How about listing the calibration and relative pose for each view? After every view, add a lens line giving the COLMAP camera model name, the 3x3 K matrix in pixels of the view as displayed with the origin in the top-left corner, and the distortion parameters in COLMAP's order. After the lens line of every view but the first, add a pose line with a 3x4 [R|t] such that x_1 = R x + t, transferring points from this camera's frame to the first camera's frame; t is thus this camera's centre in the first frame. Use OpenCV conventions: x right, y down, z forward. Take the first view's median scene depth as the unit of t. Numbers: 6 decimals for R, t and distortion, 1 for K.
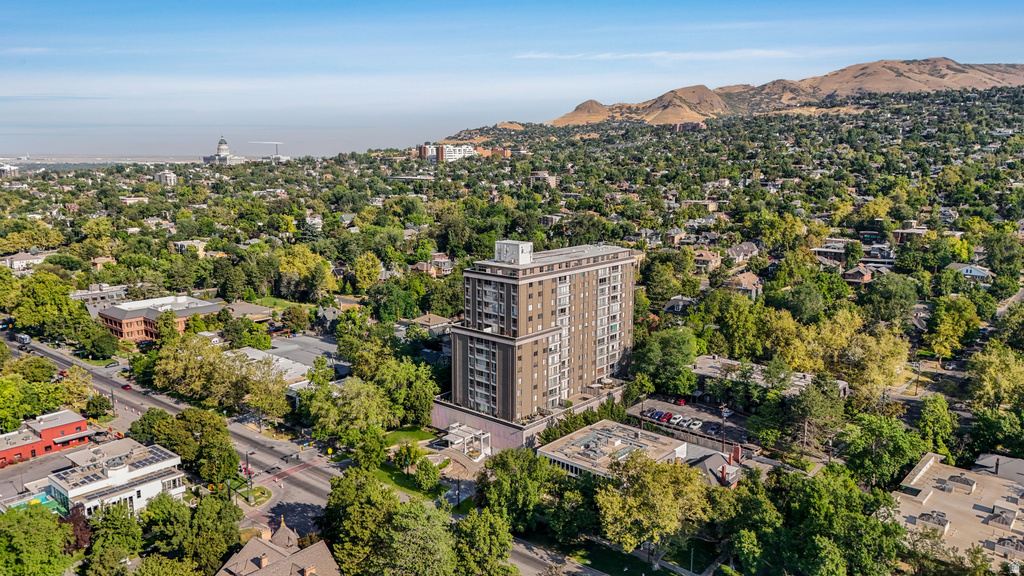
lens RADIAL K [[747.3, 0, 512.0], [0, 747.3, 288.0], [0, 0, 1]] dist [0.083042, -0.084127]
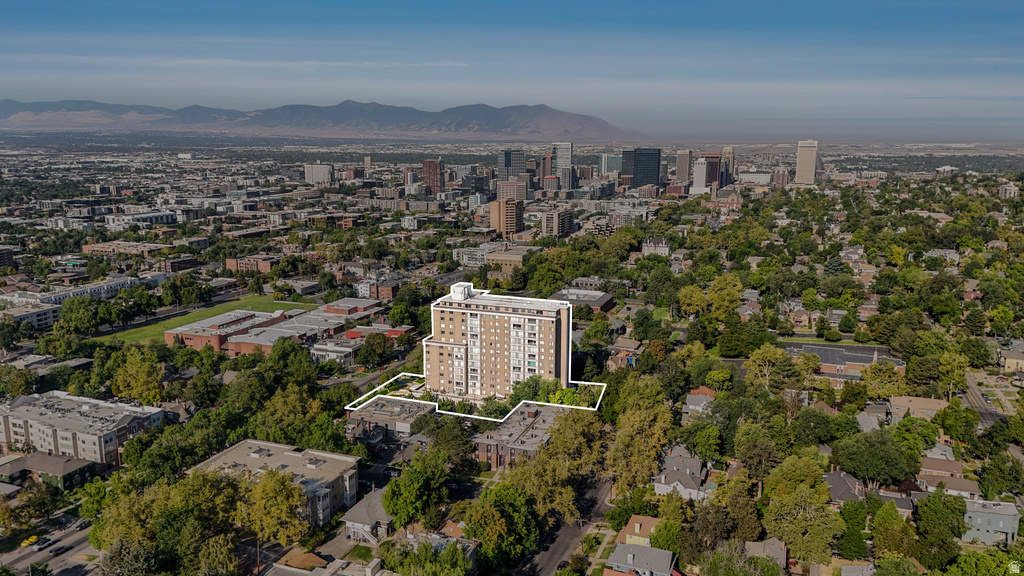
lens RADIAL K [[747.3, 0, 512.0], [0, 747.3, 288.0], [0, 0, 1]] dist [0.083042, -0.084127]
pose [[0.346697, 0.180251, -0.920495, 0.599369], [-0.168029, 0.977422, 0.128111, -0.110463], [0.922804, 0.110254, 0.369156, 0.202472]]
